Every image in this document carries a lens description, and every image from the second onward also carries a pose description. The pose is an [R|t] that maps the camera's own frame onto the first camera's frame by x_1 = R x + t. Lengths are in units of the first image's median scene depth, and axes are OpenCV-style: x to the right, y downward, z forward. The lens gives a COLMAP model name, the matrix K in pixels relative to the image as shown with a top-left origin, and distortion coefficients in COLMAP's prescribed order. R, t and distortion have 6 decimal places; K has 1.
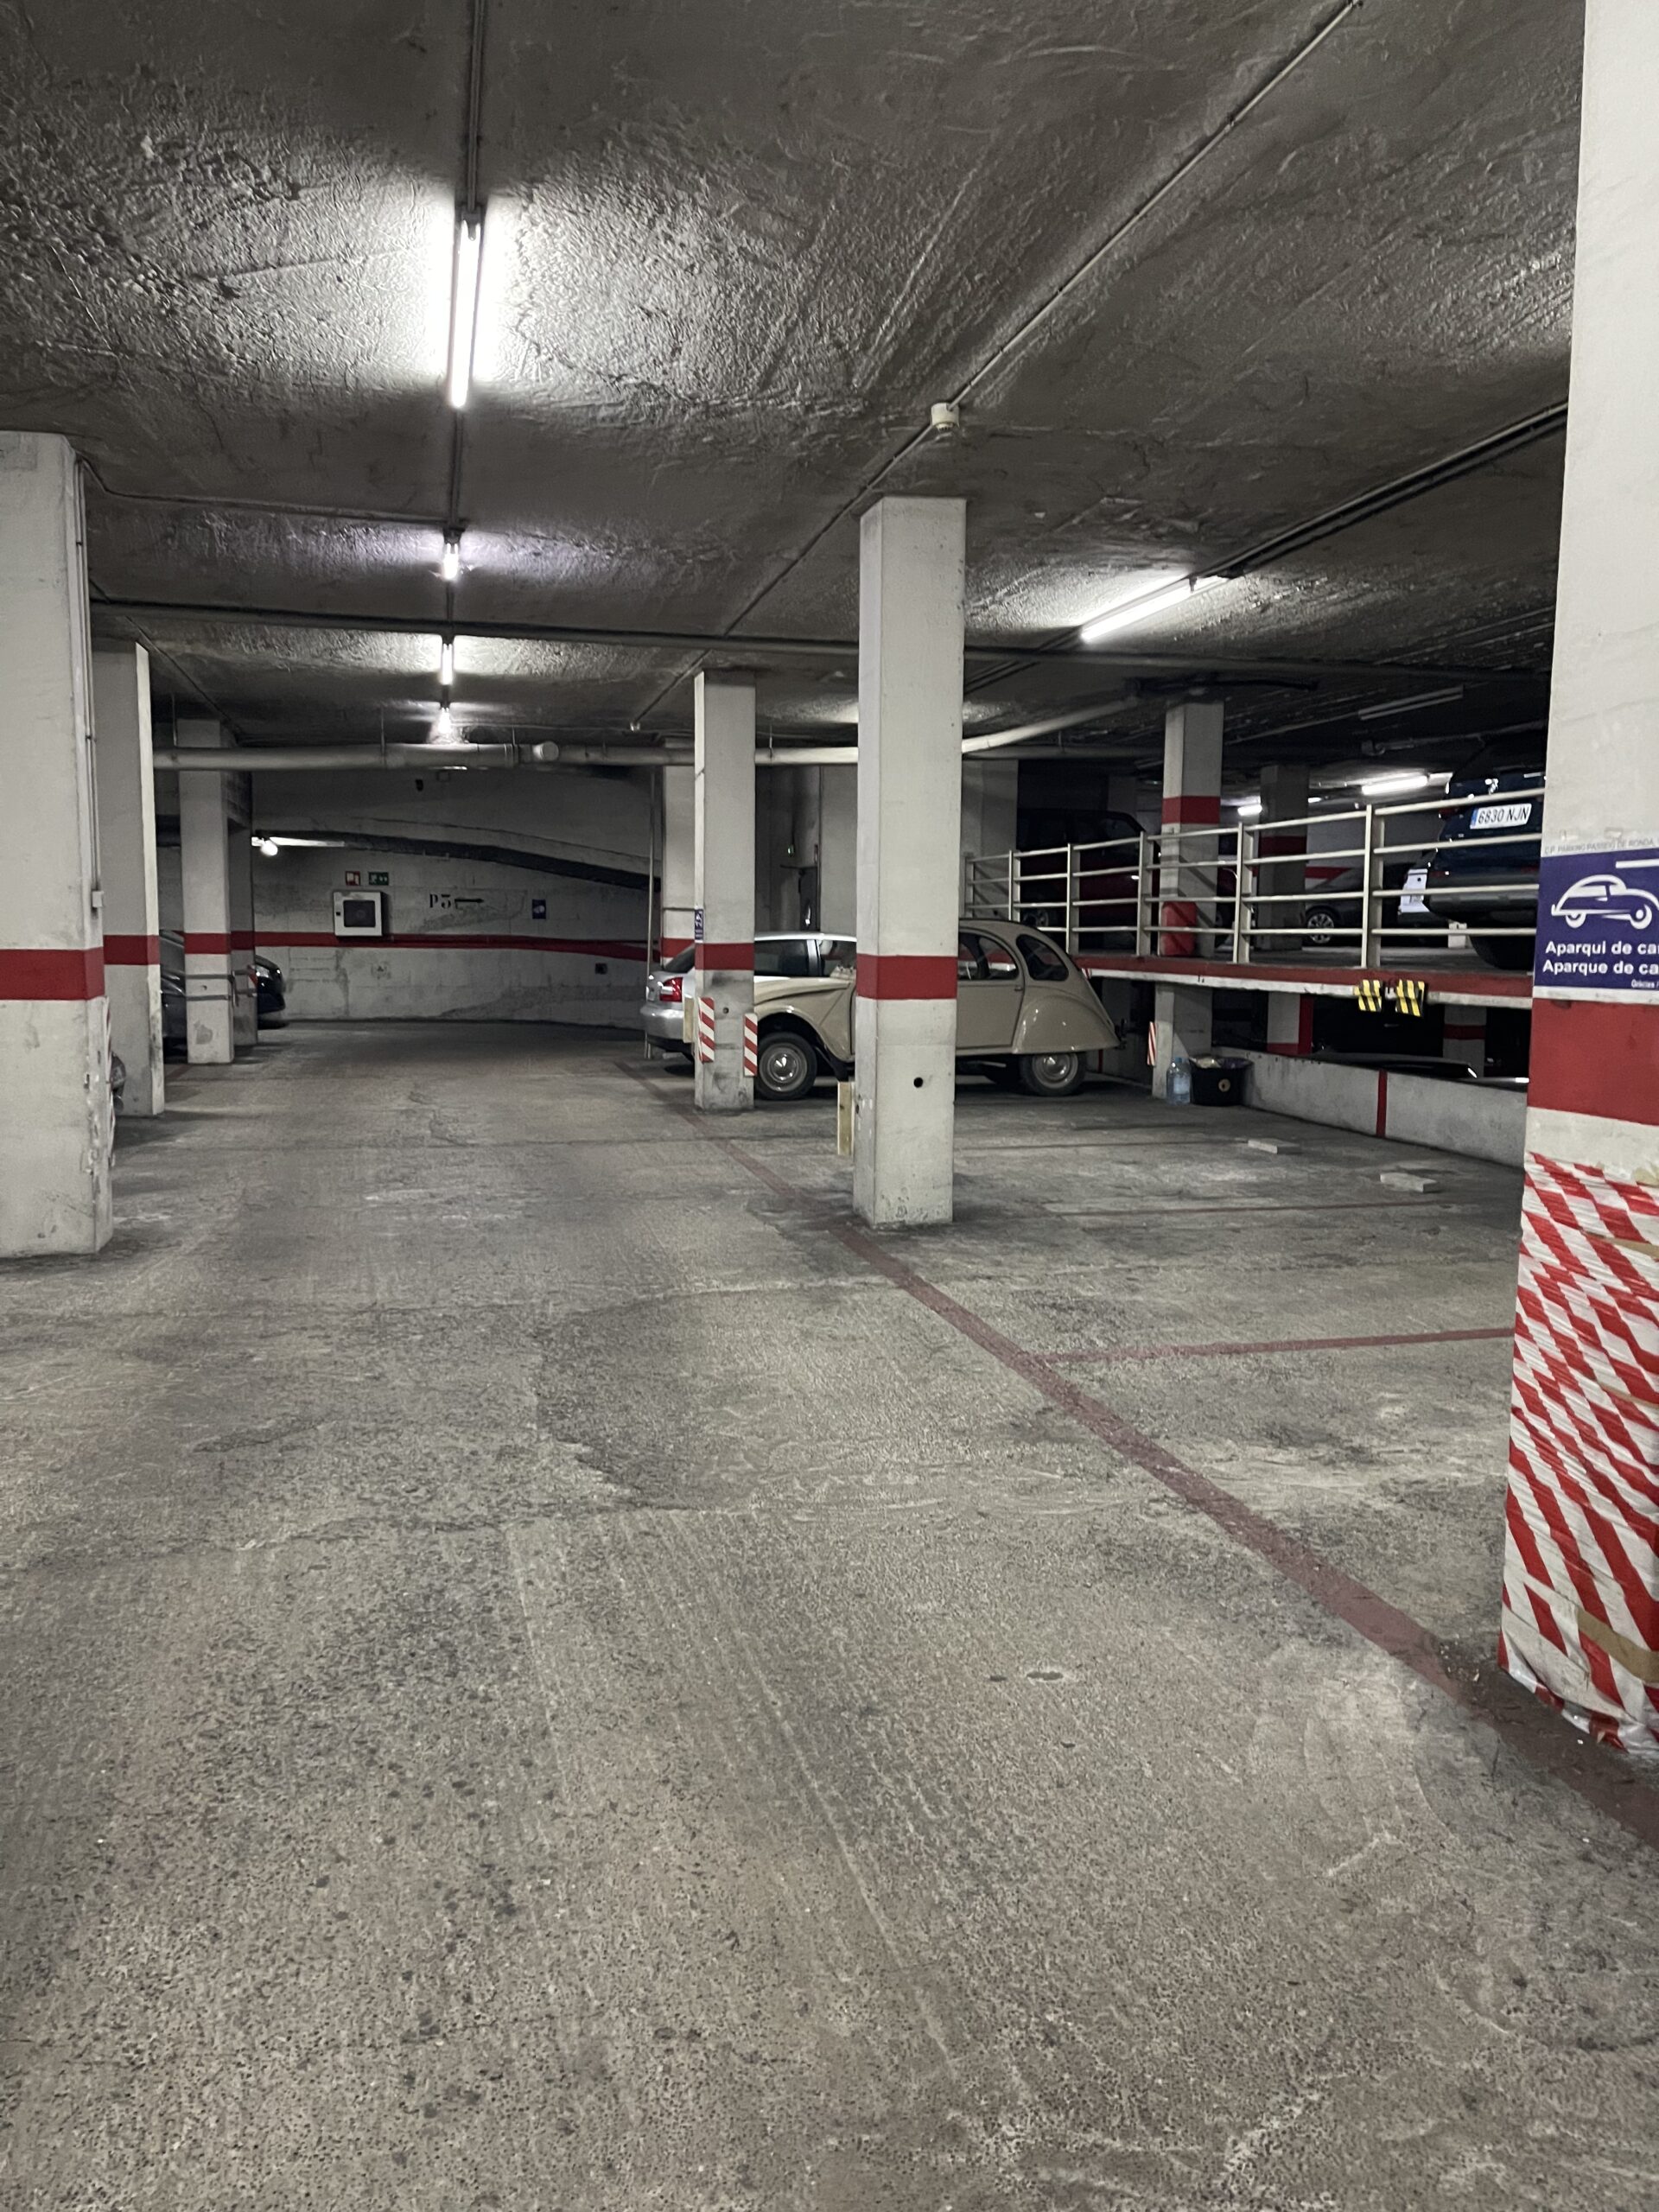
lens RADIAL K [[1662.2, 0, 816.2], [0, 1662.2, 1108.0], [0, 0, 1]] dist [0.066738, -0.087863]
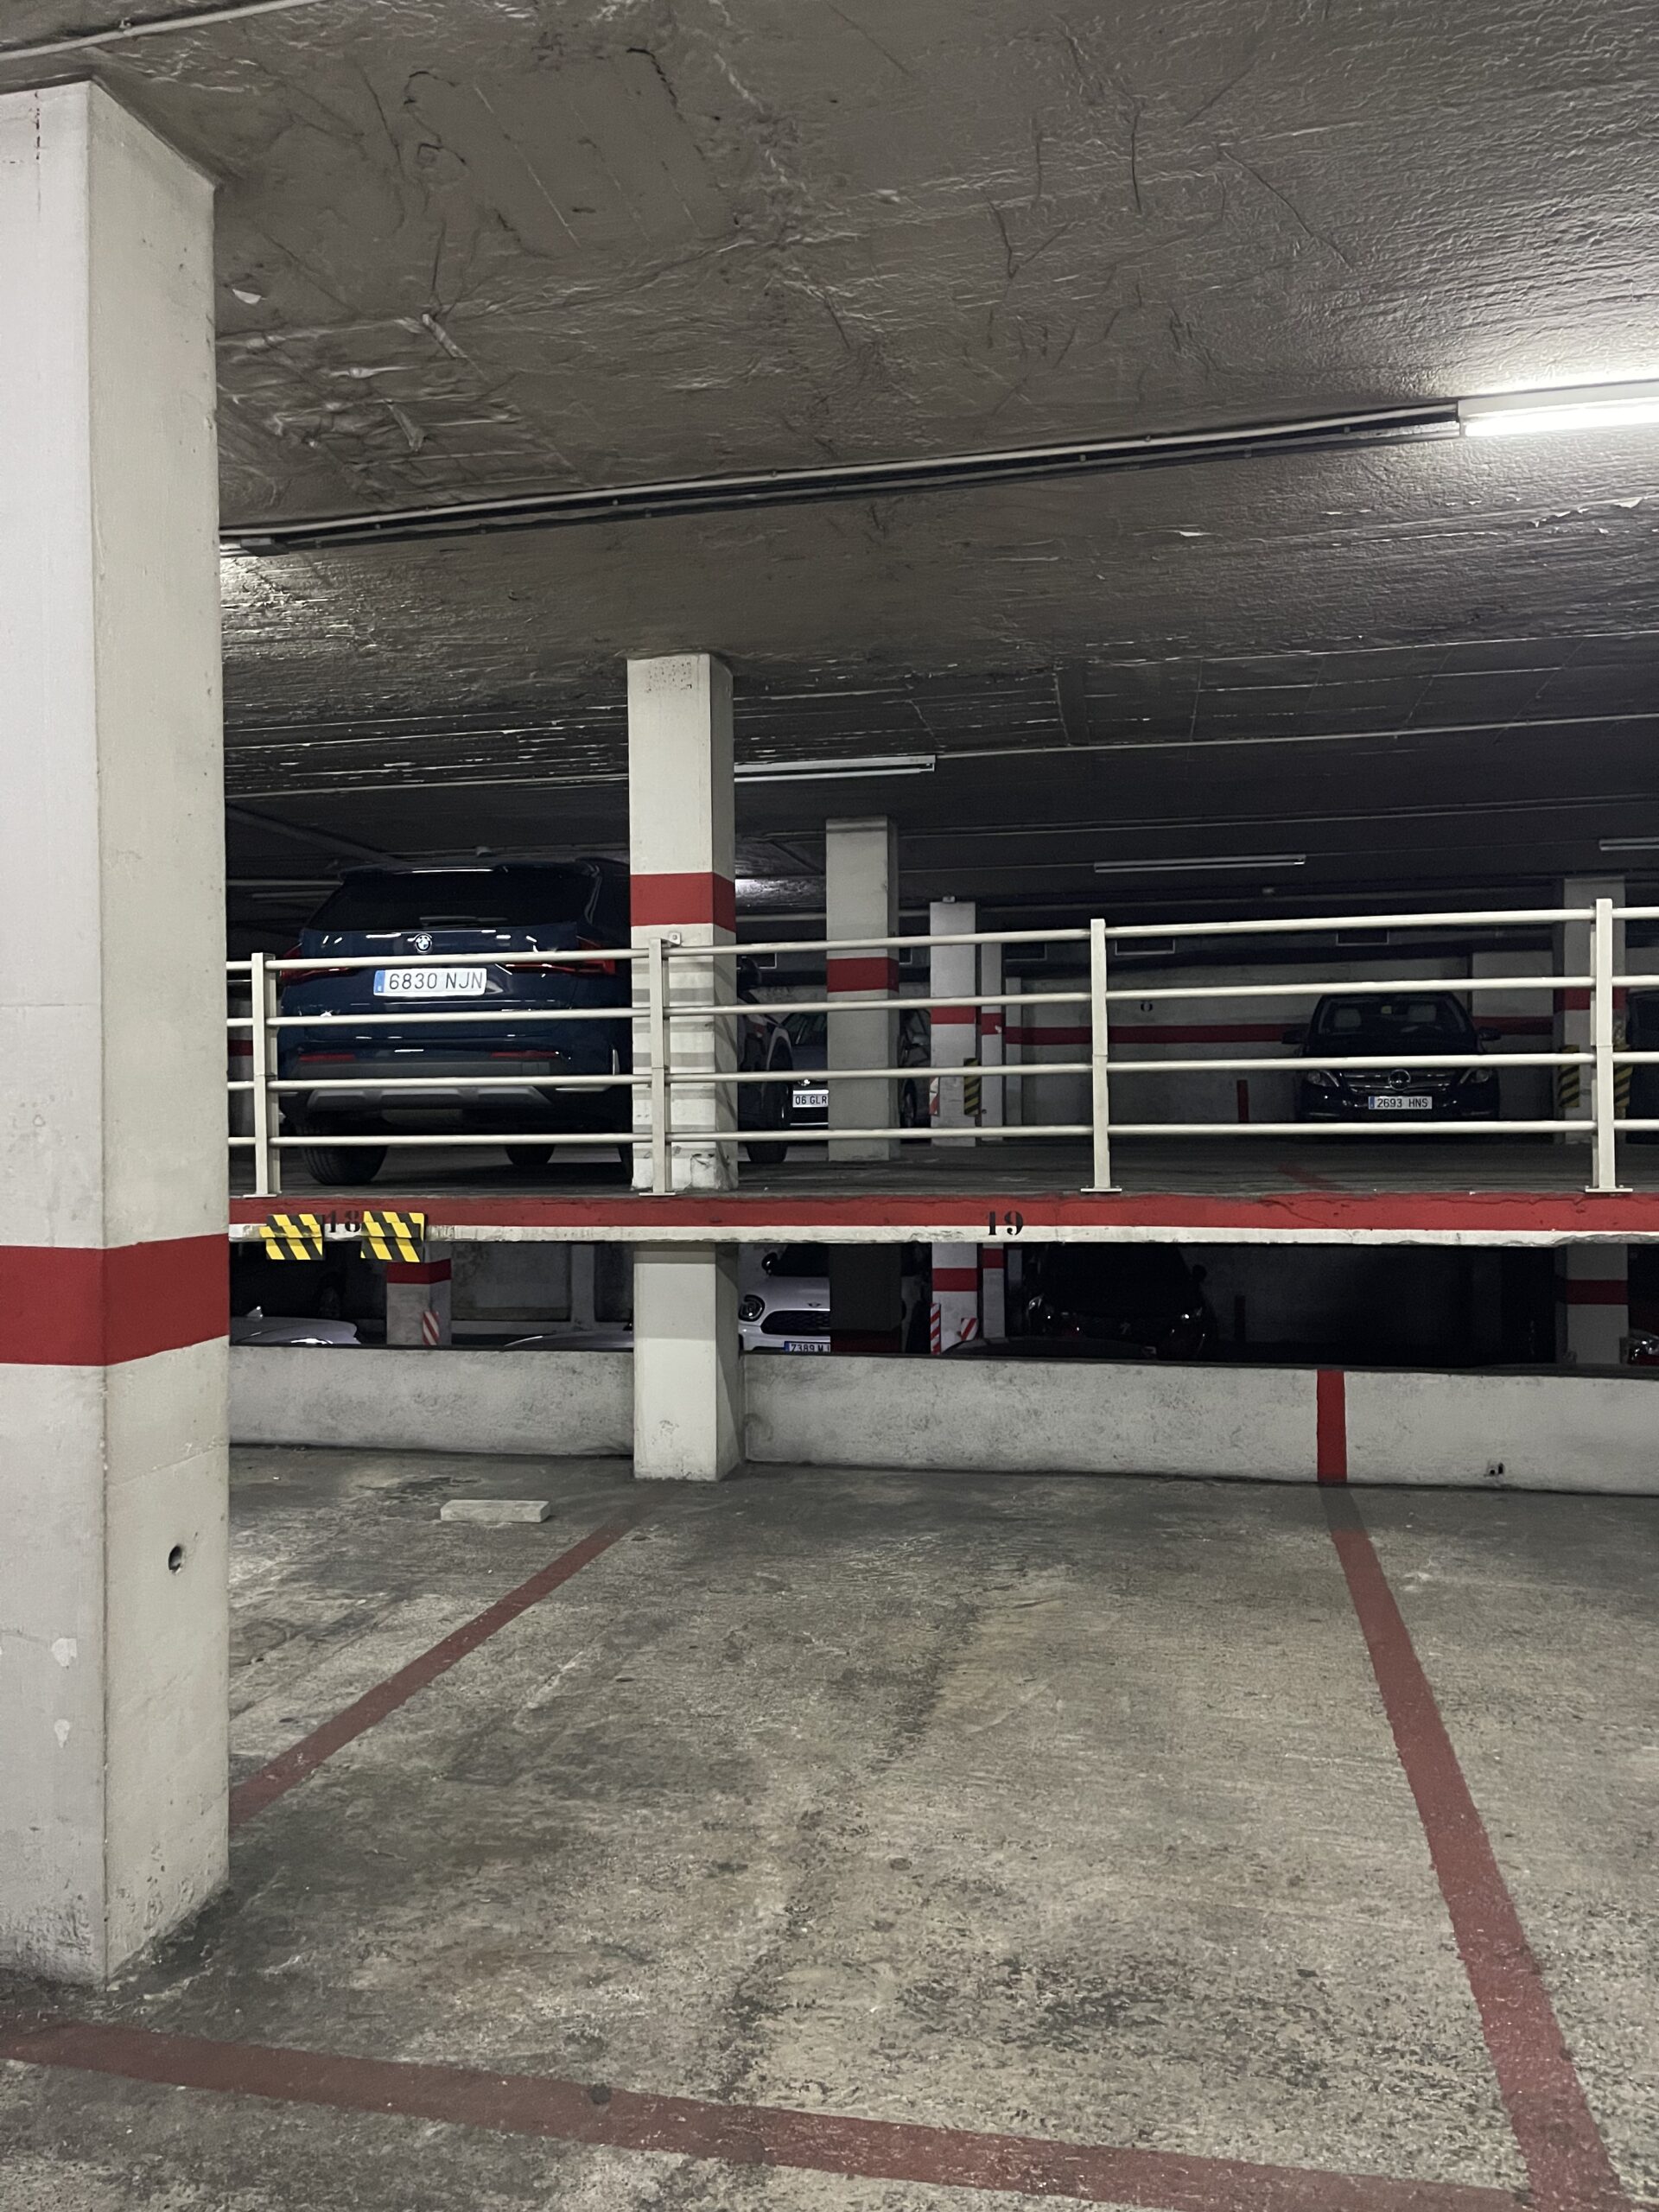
lens RADIAL K [[1662.2, 0, 828.7], [0, 1662.2, 1110.9], [0, 0, 1]] dist [0.066738, -0.087863]
pose [[0.428636, -0.012534, 0.903390, -0.390650], [0.109560, 0.993246, -0.038203, -0.150668], [-0.896810, 0.115351, 0.427114, 1.146291]]
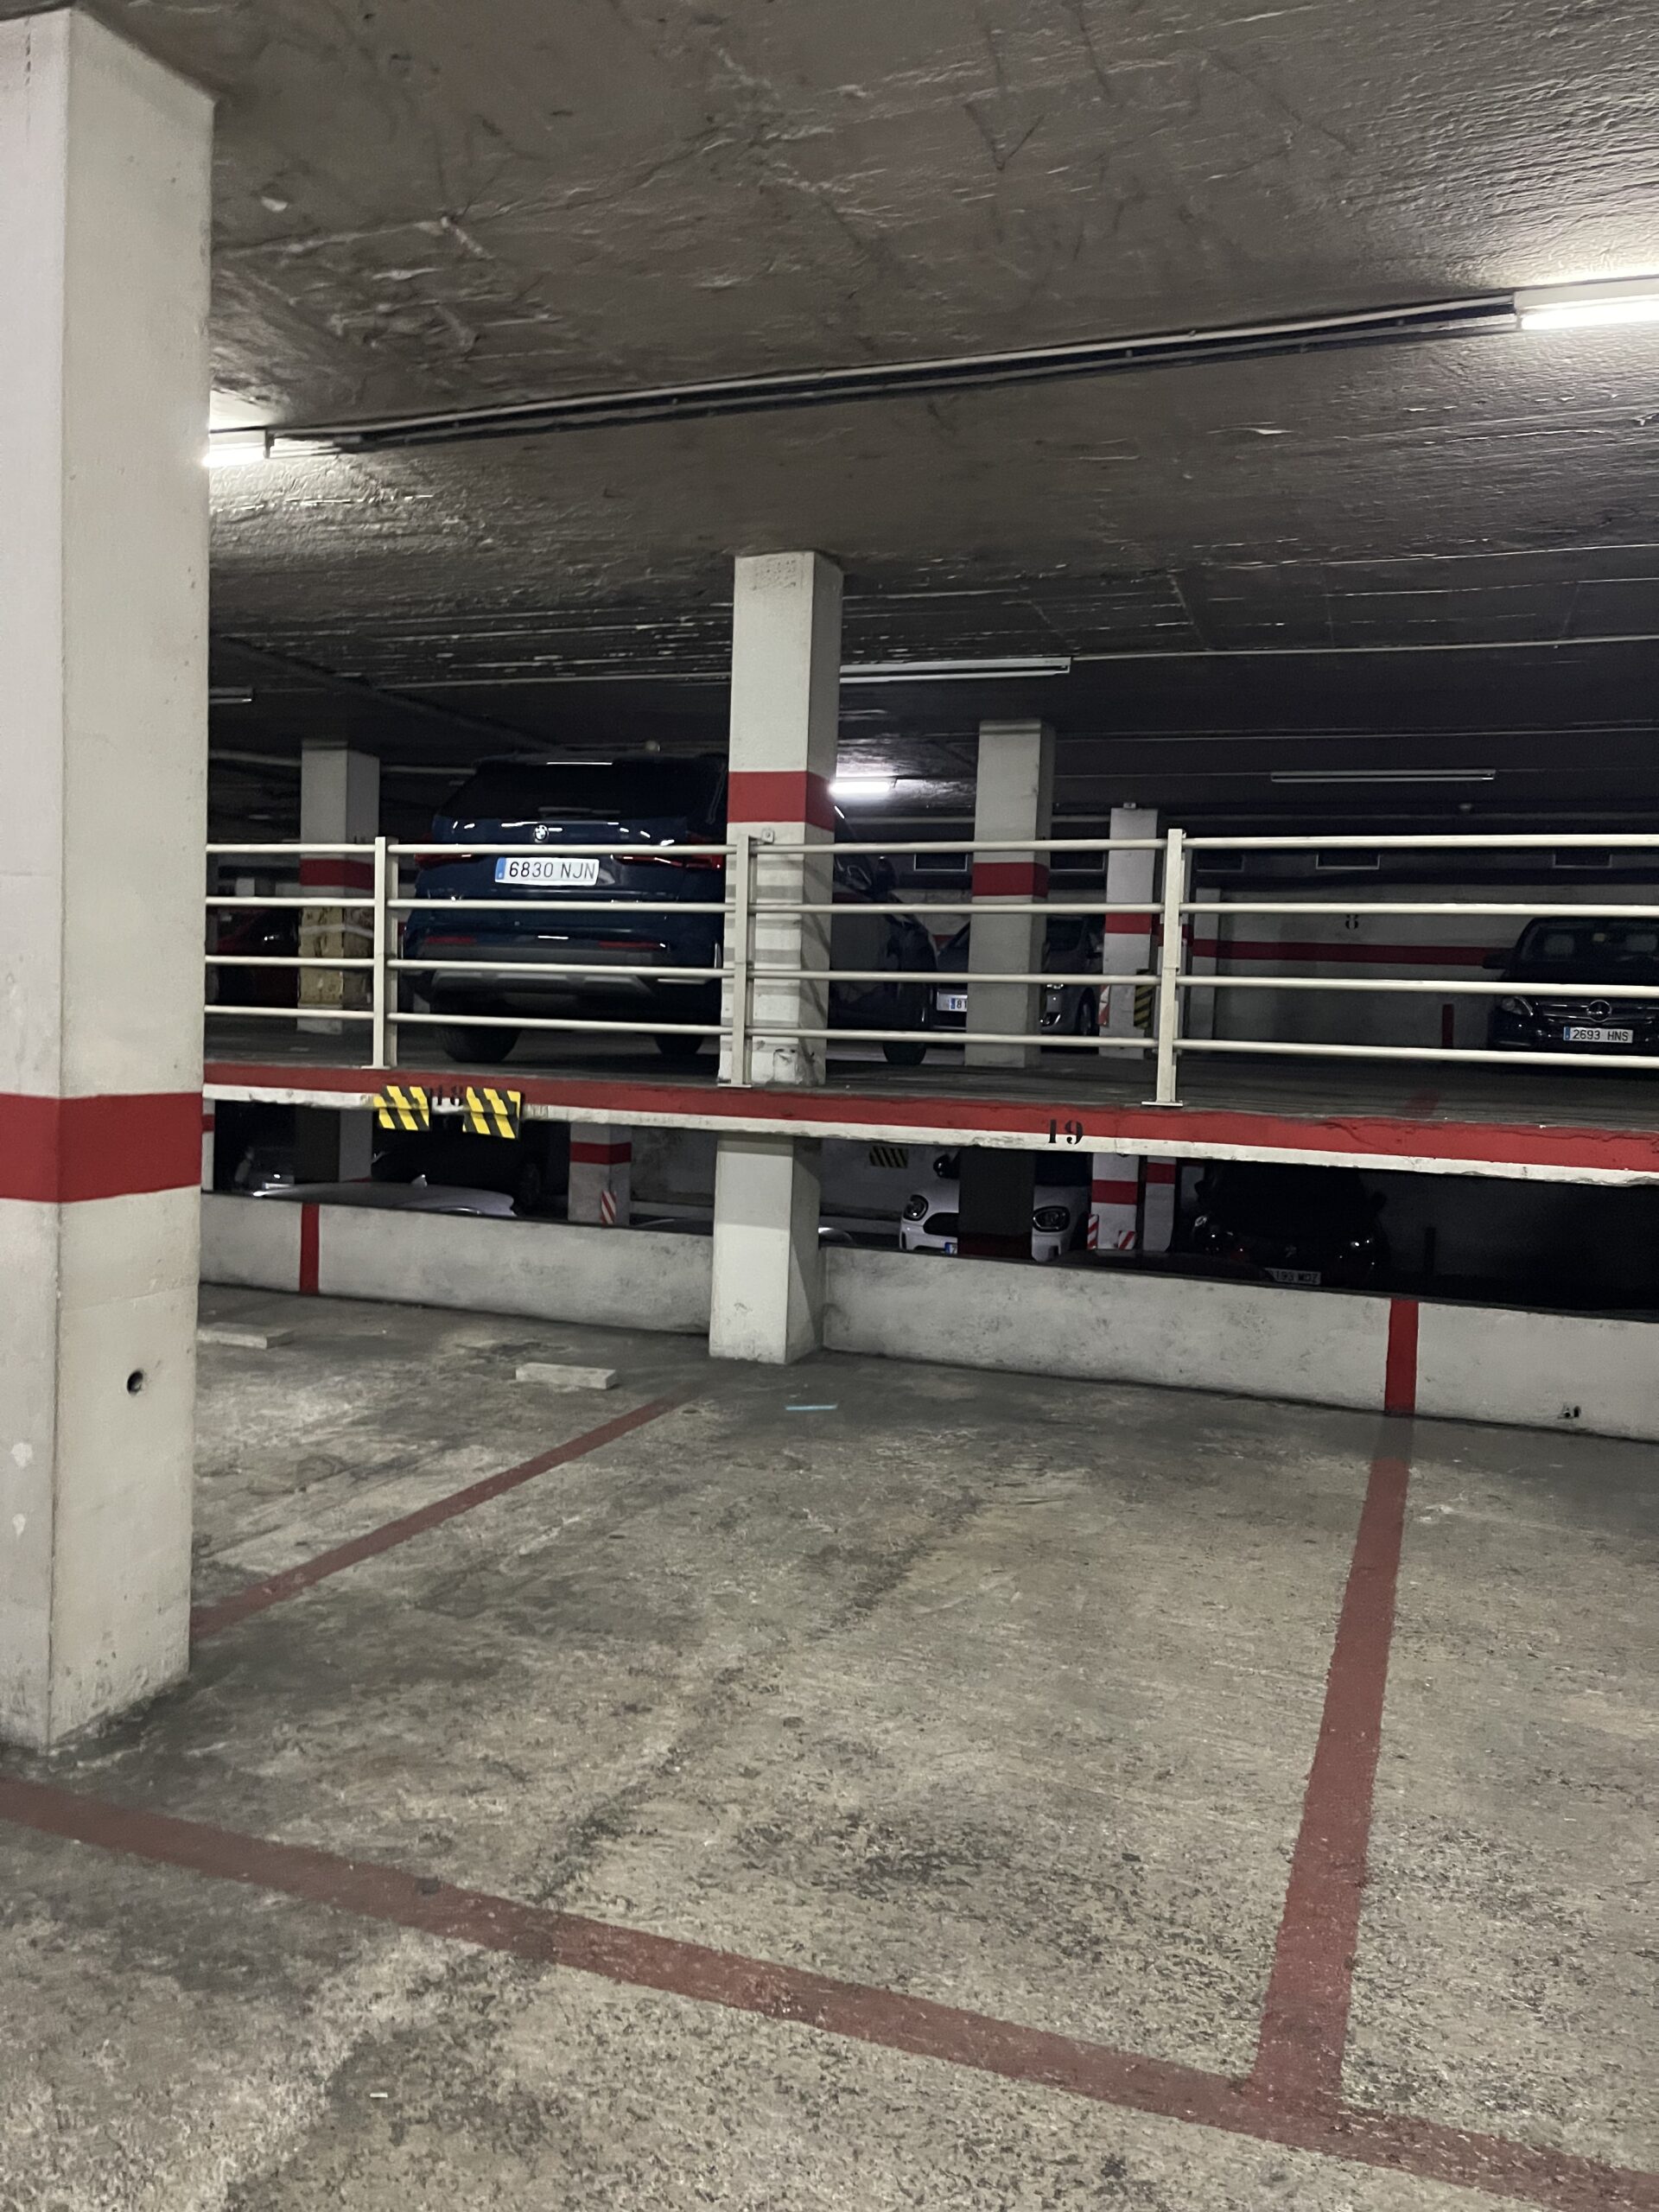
lens RADIAL K [[1662.2, 0, 847.2], [0, 1662.2, 1102.8], [0, 0, 1]] dist [0.066738, -0.087863]
pose [[0.545630, -0.034396, 0.837320, -0.343209], [0.057229, 0.998354, 0.003719, -0.135179], [-0.836070, 0.045890, 0.546700, 1.012819]]
